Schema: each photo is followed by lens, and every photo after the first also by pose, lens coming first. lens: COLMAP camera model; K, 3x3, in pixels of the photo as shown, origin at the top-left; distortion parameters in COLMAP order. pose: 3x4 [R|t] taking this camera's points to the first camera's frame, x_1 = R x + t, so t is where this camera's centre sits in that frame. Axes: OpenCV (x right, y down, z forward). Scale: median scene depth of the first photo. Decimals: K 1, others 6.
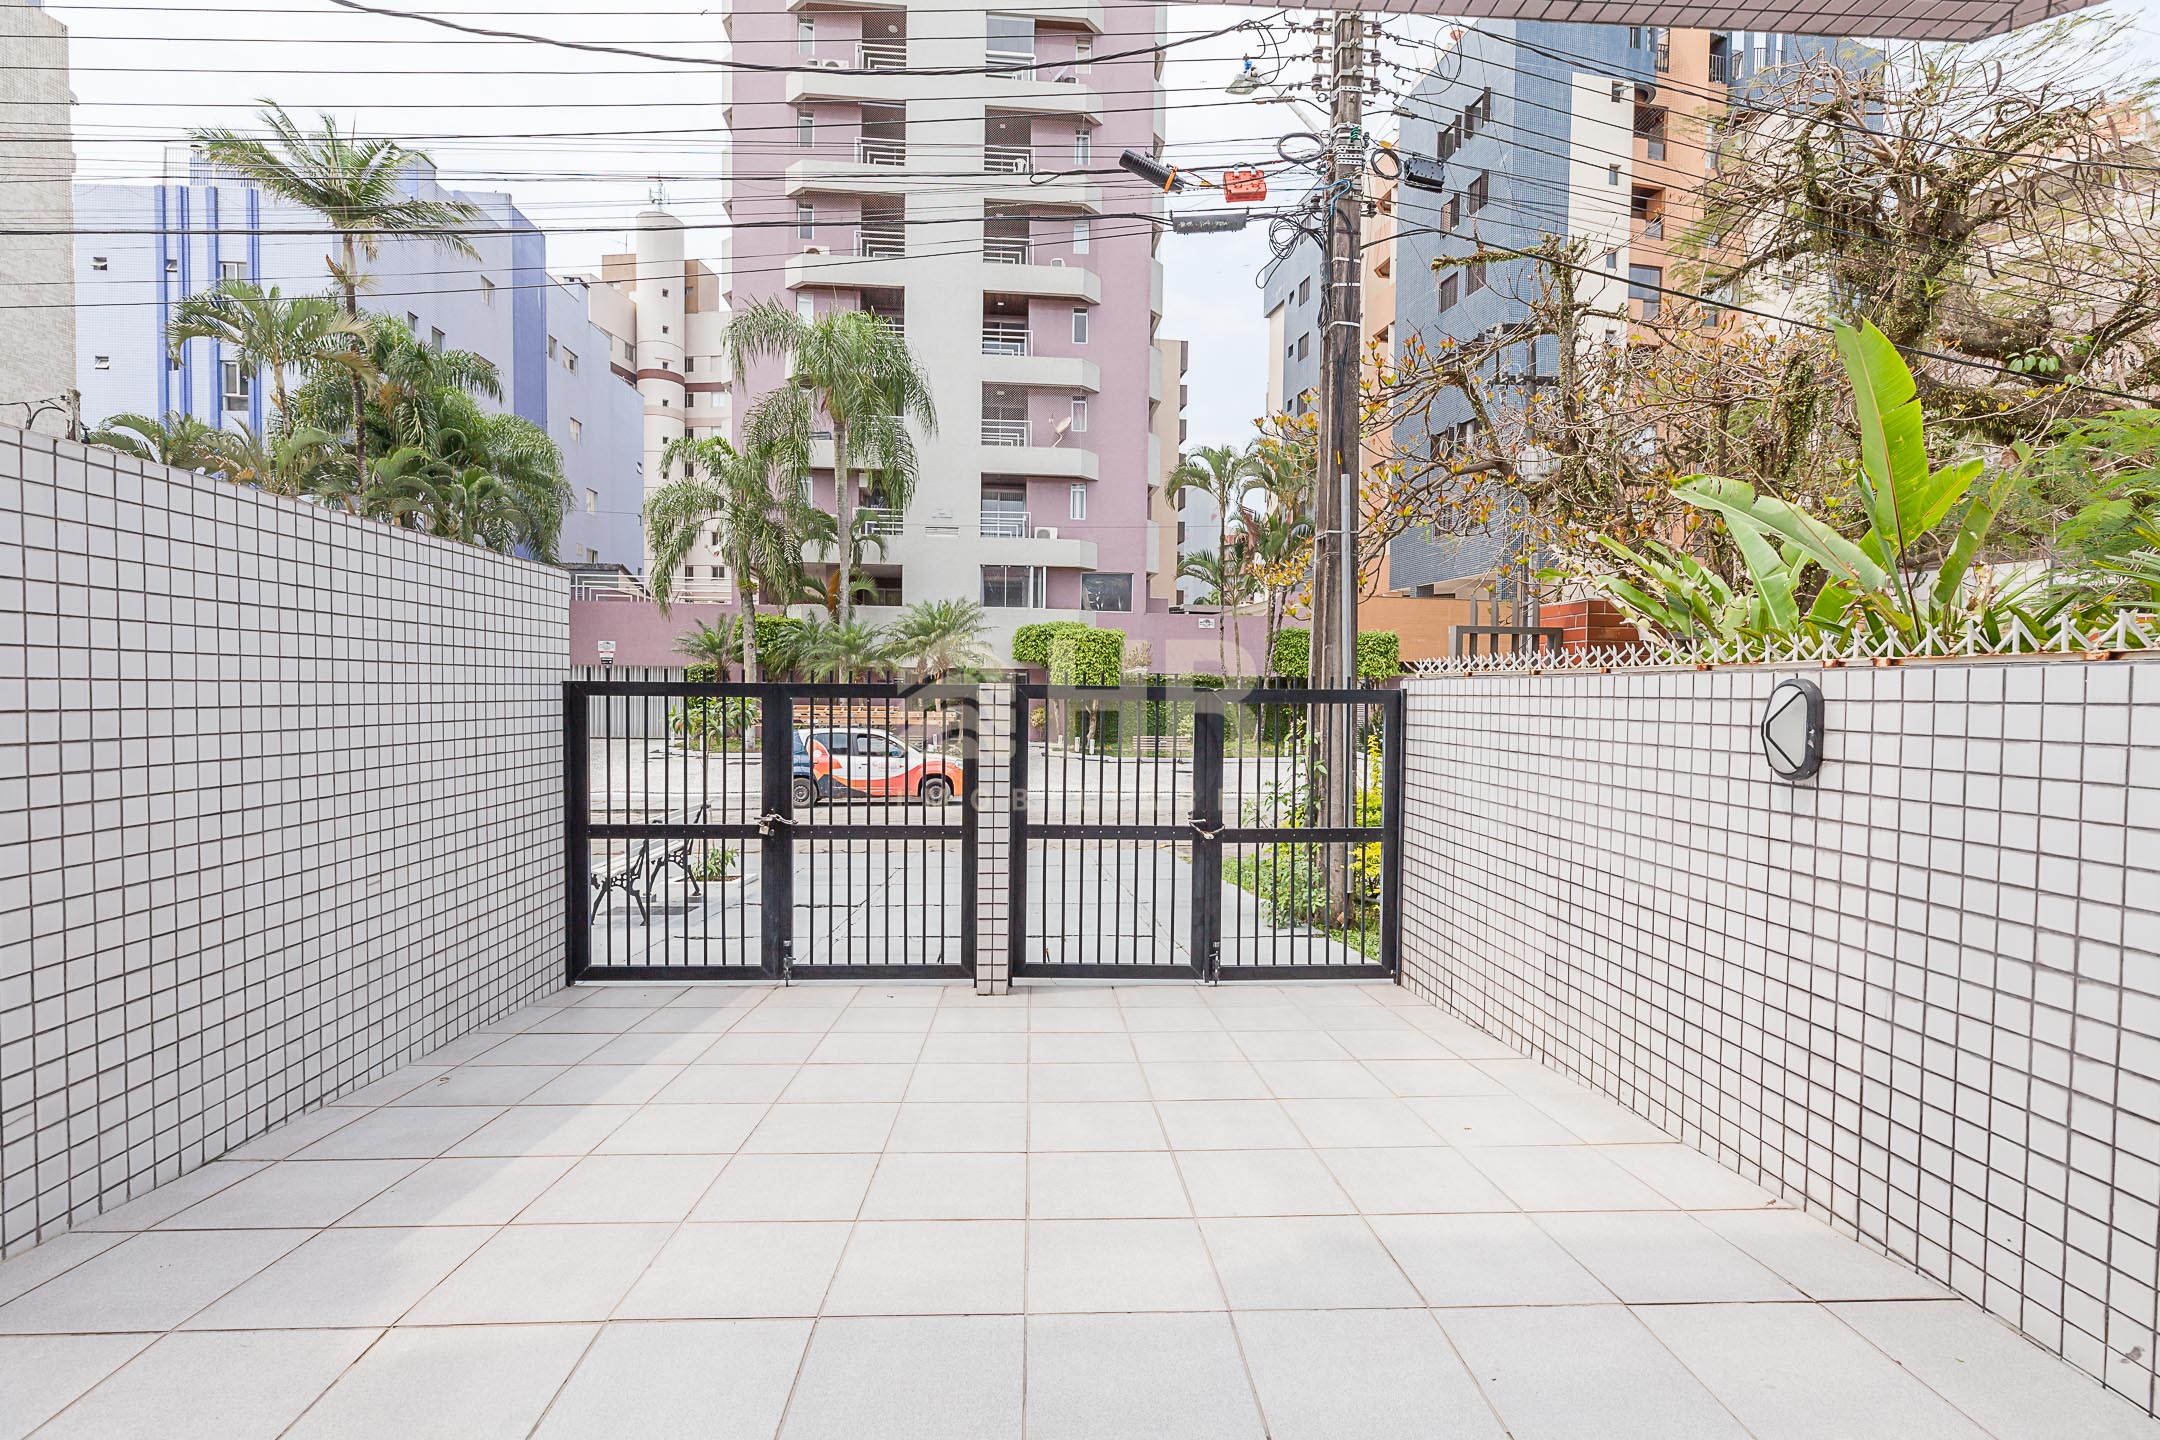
lens RADIAL K [[961.0, 0, 1081.3], [0, 961.0, 714.6], [0, 0, 1]] dist [0.003724, -0.000038]
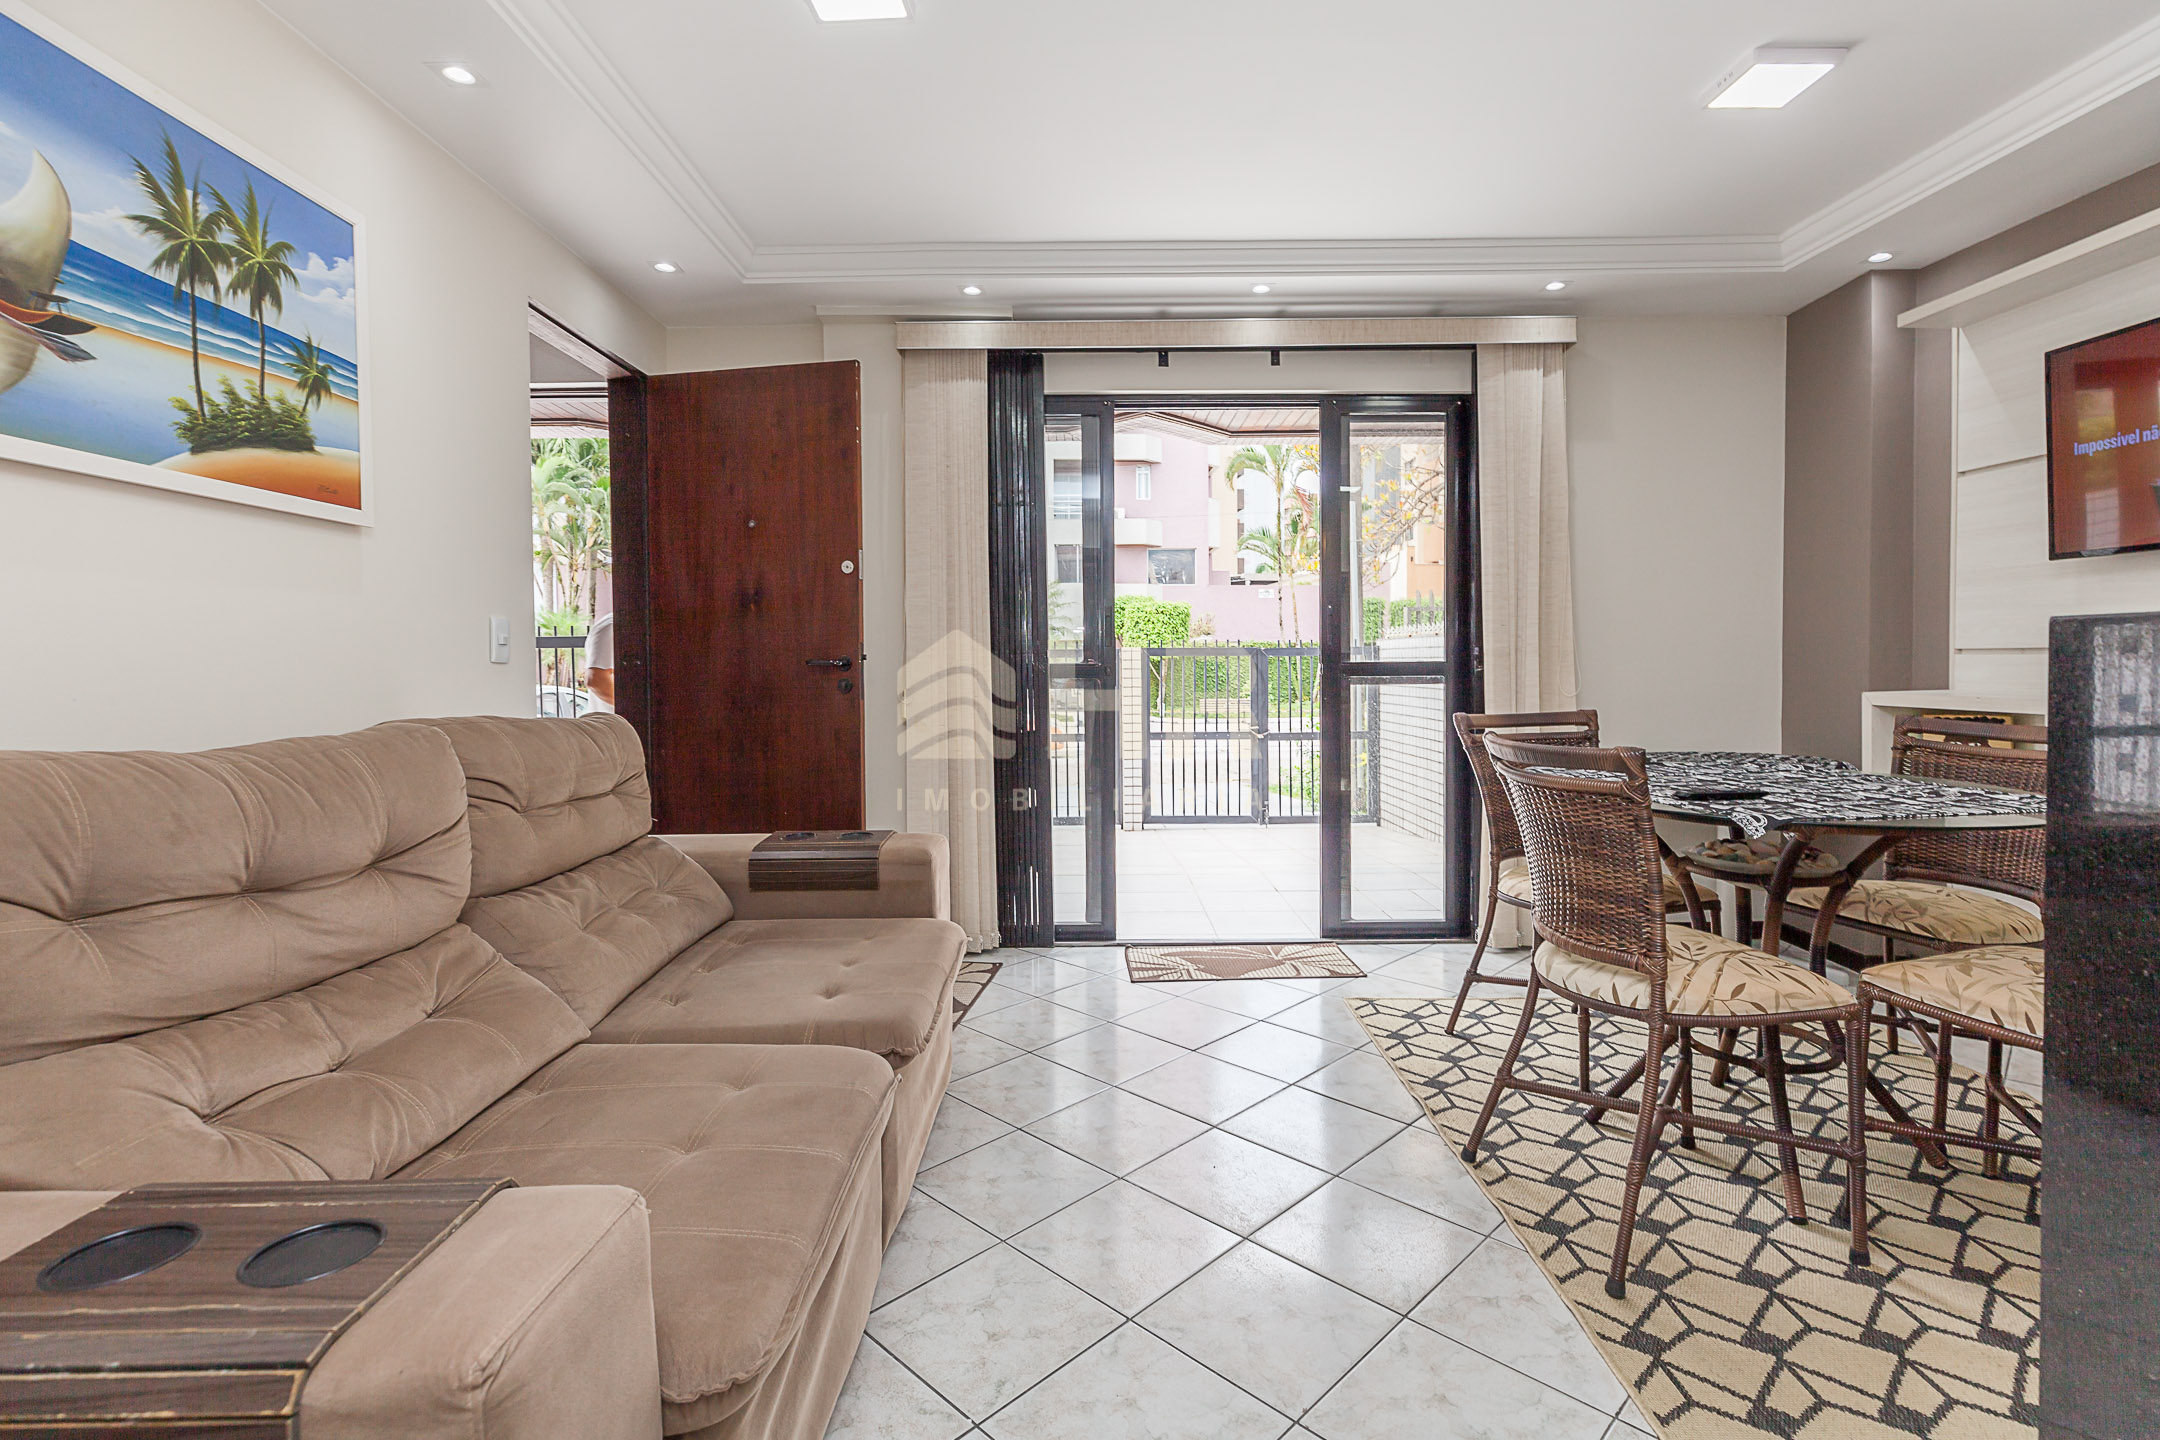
lens RADIAL K [[1010.9, 0, 1085.8], [0, 1010.9, 707.1], [0, 0, 1]] dist [0.003717, -0.000167]
pose [[0.998477, -0.018511, -0.051962, -0.016502], [0.019494, 0.999639, 0.018469, 0.008066], [0.051602, -0.019454, 0.998478, -0.161535]]
